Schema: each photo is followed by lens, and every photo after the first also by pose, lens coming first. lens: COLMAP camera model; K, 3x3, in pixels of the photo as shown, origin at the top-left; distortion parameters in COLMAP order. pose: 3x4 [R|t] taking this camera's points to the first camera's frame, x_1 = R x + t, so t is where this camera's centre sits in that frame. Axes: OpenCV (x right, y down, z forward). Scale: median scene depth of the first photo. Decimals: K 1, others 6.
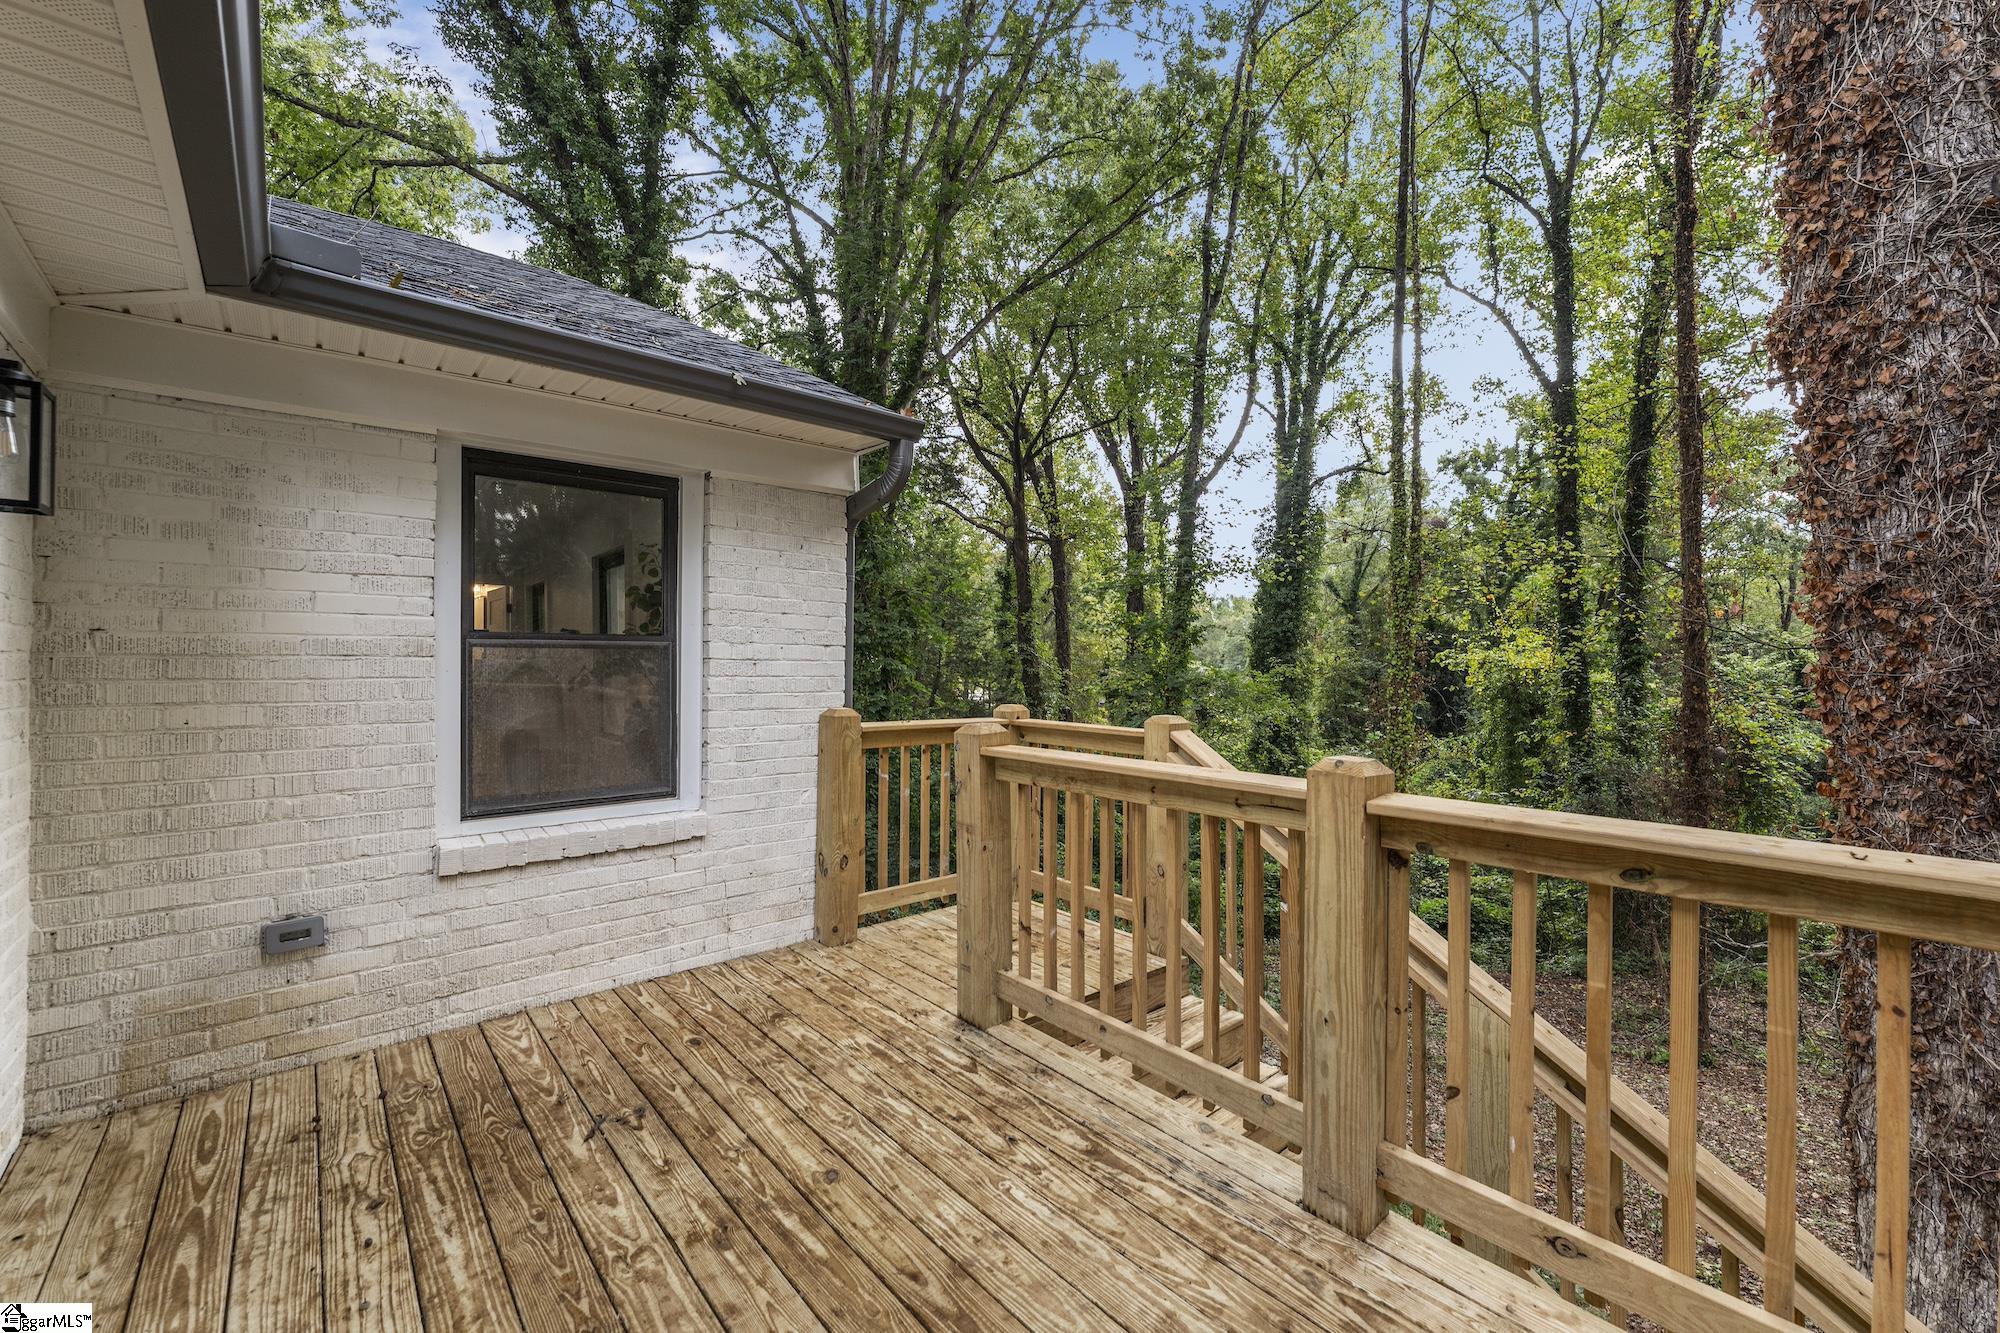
lens RADIAL K [[802.7, 0, 995.3], [0, 802.7, 655.1], [0, 0, 1]] dist [-0.000528, 0.000037]
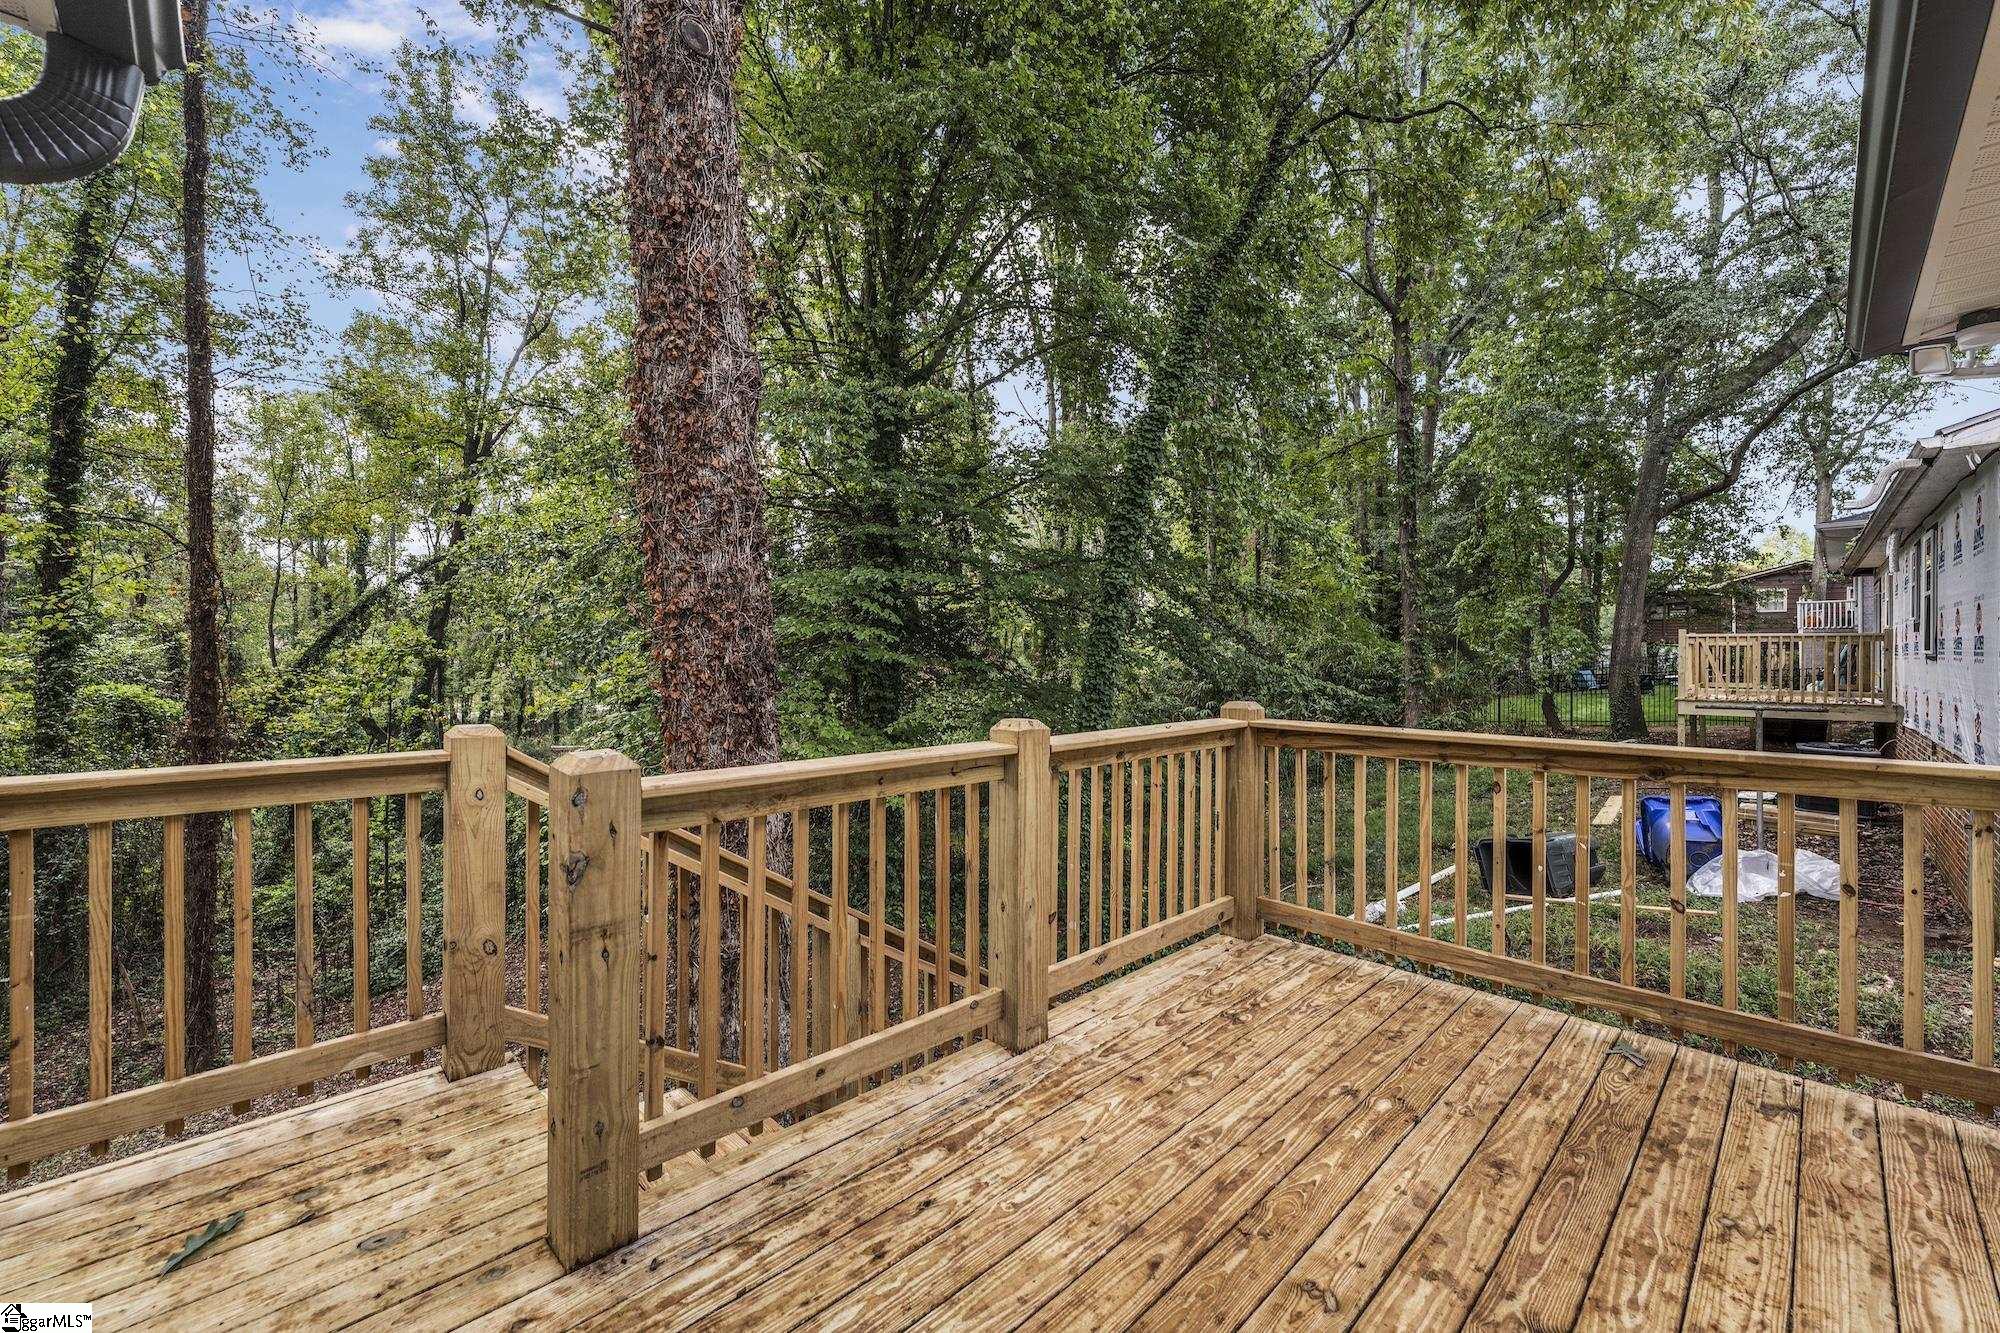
lens RADIAL K [[802.7, 0, 994.8], [0, 802.7, 665.5], [0, 0, 1]] dist [-0.000528, 0.000037]
pose [[-0.045602, -0.026057, 0.998620, -0.817170], [-0.007624, 0.999640, 0.025736, -0.003861], [-0.998931, -0.006440, -0.045785, 0.945905]]
